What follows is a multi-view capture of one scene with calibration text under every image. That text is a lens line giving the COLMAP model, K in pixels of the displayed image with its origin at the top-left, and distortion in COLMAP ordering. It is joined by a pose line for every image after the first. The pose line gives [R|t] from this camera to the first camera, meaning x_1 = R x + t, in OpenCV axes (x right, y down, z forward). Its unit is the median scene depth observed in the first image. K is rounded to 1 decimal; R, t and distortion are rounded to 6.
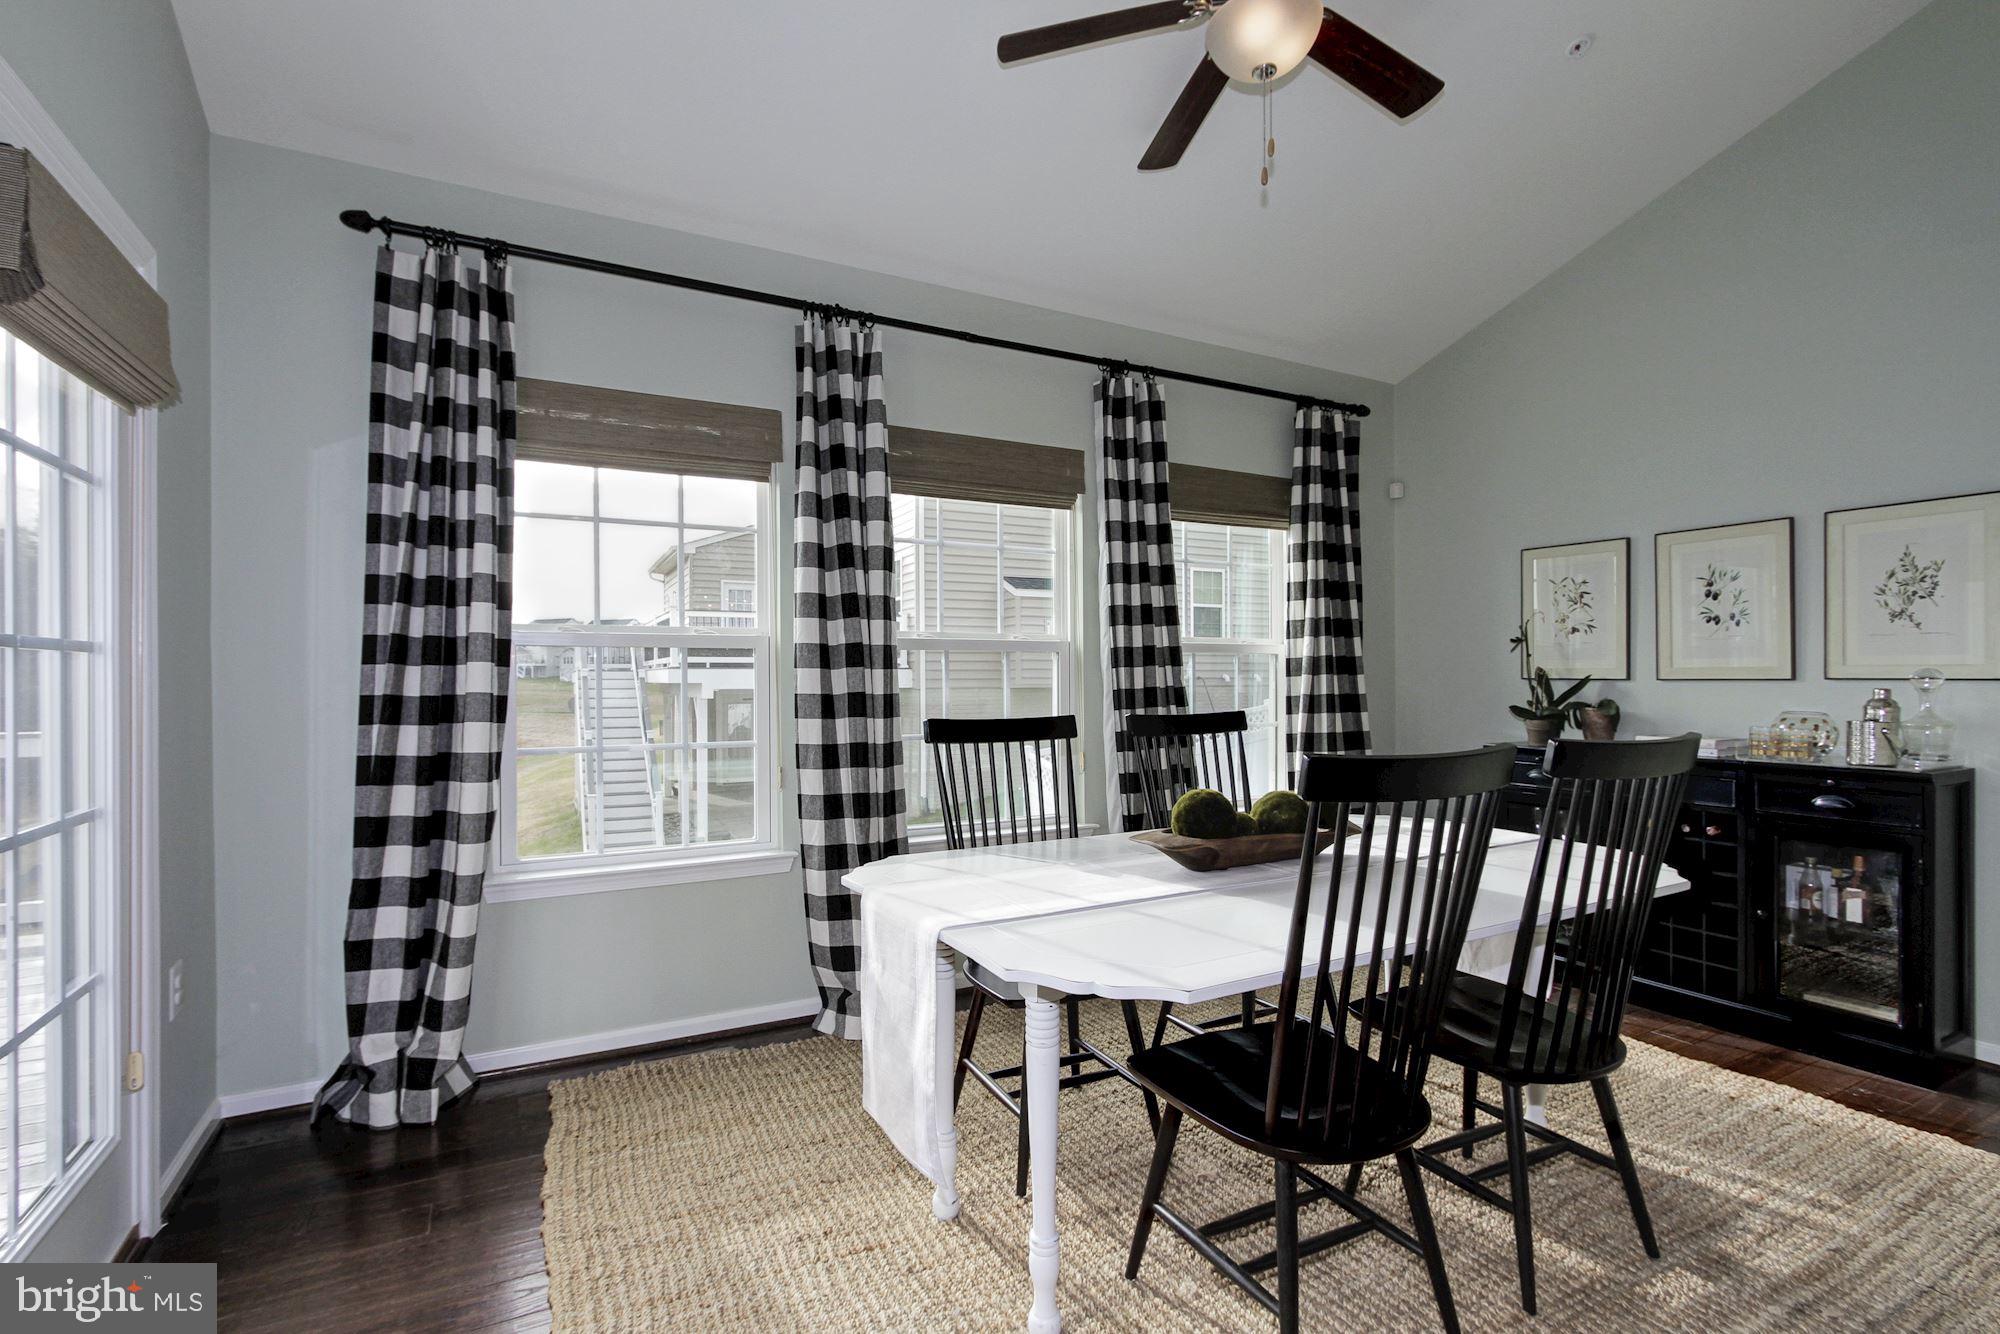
lens RADIAL K [[937.9, 0, 998.0], [0, 937.9, 674.8], [0, 0, 1]] dist [-0.003862, 0.000646]
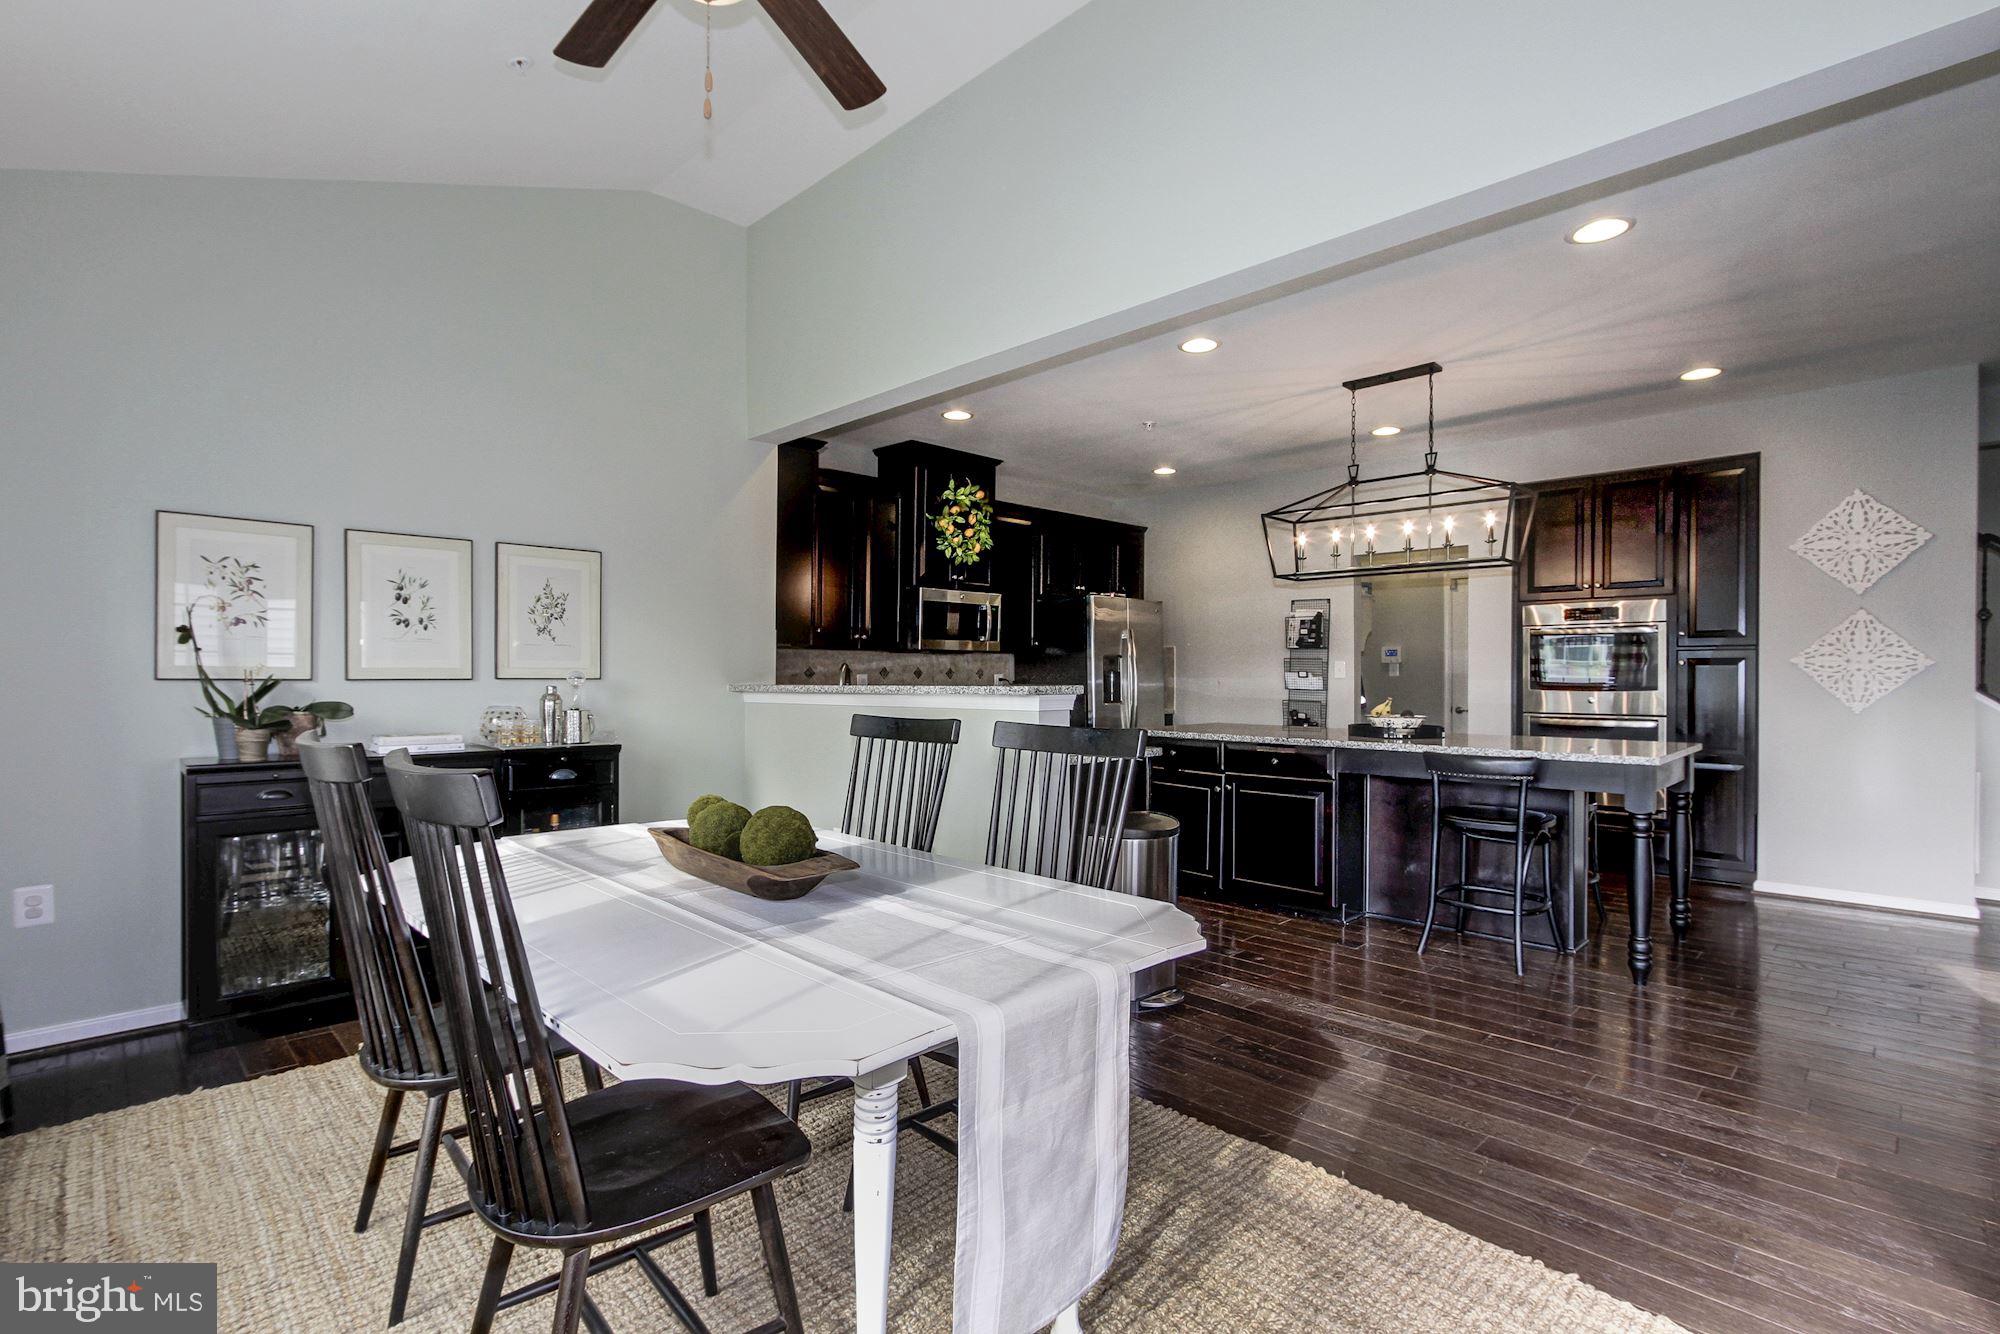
lens RADIAL K [[937.9, 0, 1006.6], [0, 937.9, 672.2], [0, 0, 1]] dist [-0.003862, 0.000646]
pose [[-0.280651, 0.001979, 0.959808, -0.431243], [-0.004369, 0.999985, -0.003339, -0.002820], [-0.959800, -0.005131, -0.280638, 0.649625]]
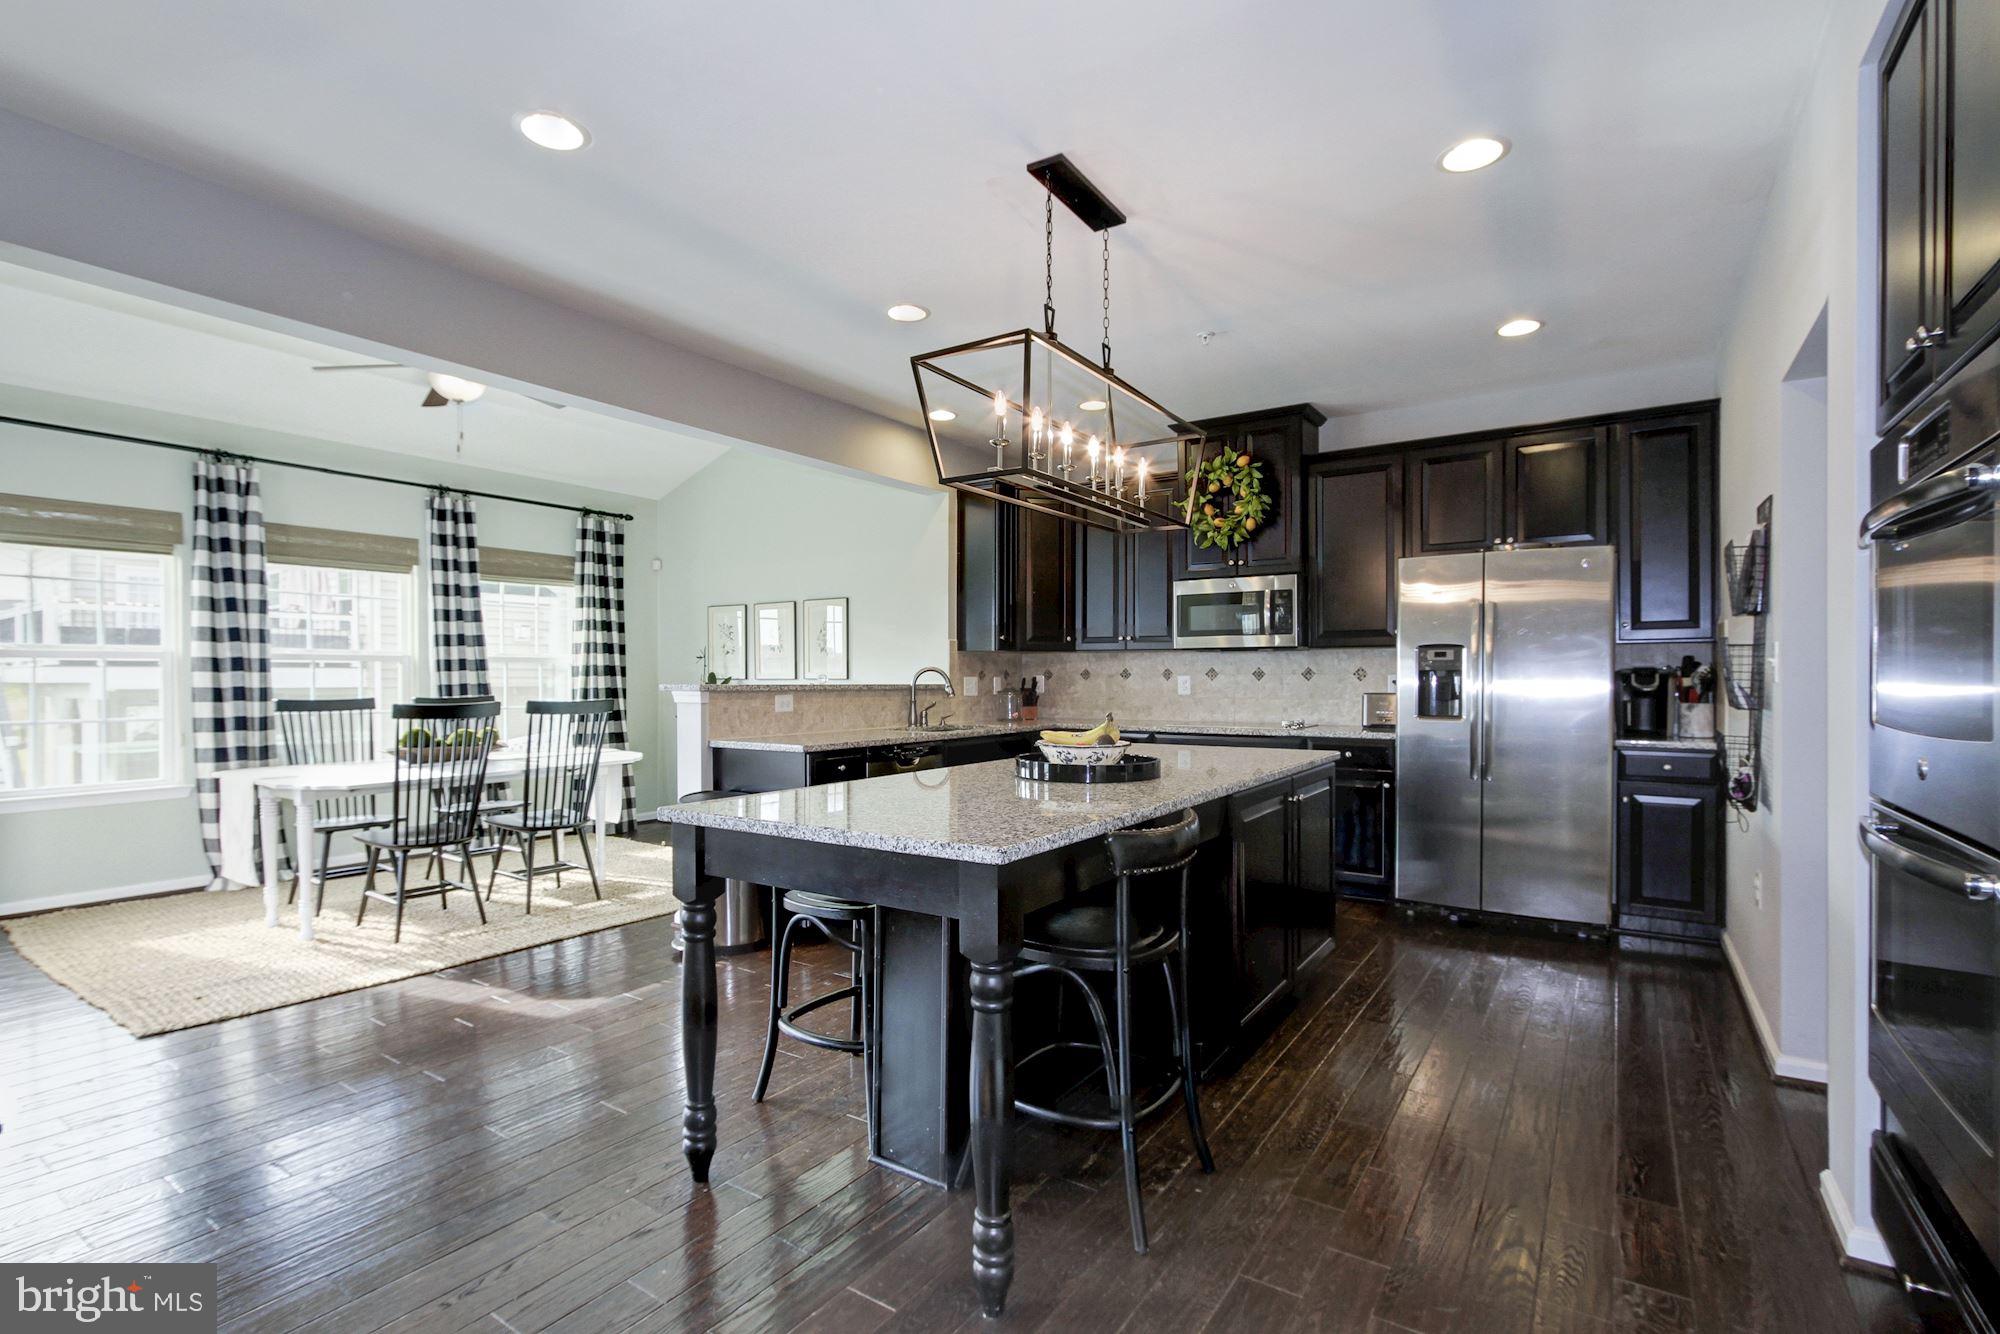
lens RADIAL K [[937.9, 0, 980.1], [0, 937.9, 677.7], [0, 0, 1]] dist [-0.003862, 0.000646]
pose [[0.893965, -0.000004, 0.448137, 0.260310], [-0.001195, 0.999996, 0.002393, -0.002237], [-0.448135, -0.002674, 0.893962, -0.998209]]
